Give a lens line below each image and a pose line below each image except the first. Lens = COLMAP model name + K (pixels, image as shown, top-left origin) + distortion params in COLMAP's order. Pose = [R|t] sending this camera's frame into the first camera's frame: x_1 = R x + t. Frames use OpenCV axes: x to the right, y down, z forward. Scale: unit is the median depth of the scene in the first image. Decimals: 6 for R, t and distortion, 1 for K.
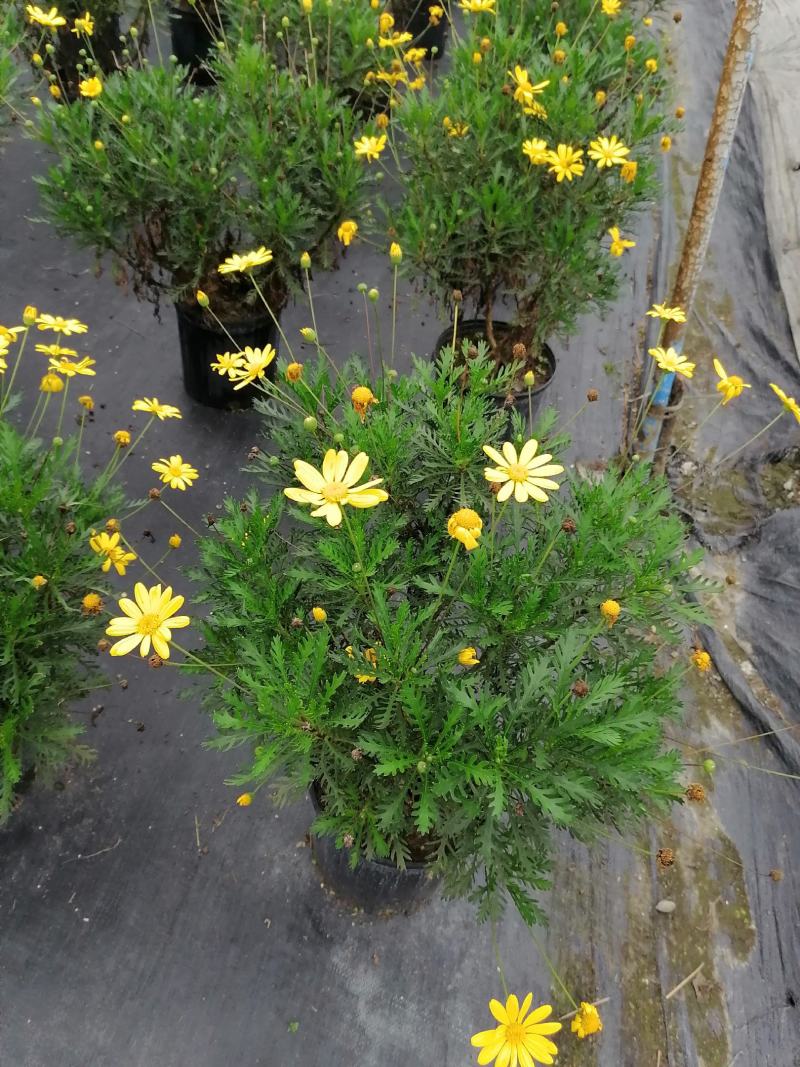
lens RADIAL K [[794.2, 0, 400.0], [0, 794.2, 533.5], [0, 0, 1]] dist [0.057782, -0.100735]
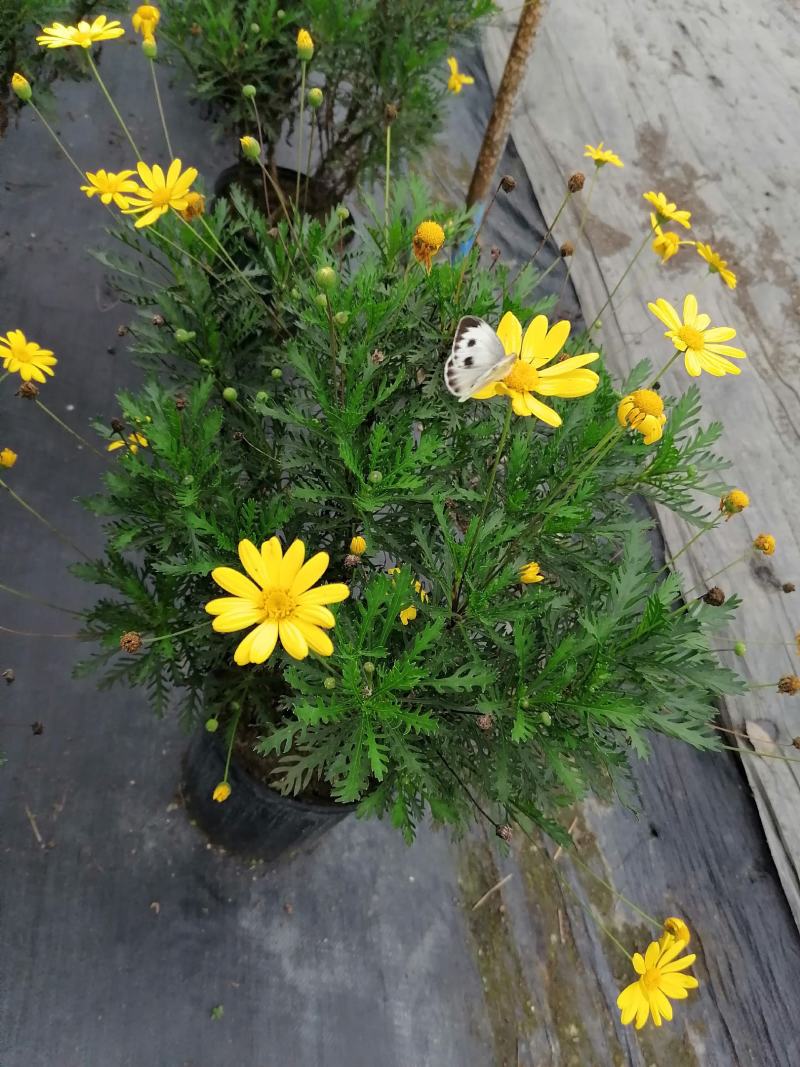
lens RADIAL K [[794.2, 0, 400.0], [0, 794.2, 533.5], [0, 0, 1]] dist [0.057782, -0.100735]
pose [[0.913712, -0.115552, 0.389587, -0.211682], [0.056607, 0.985564, 0.159557, -0.015007], [-0.402401, -0.123736, 0.907063, 0.189877]]
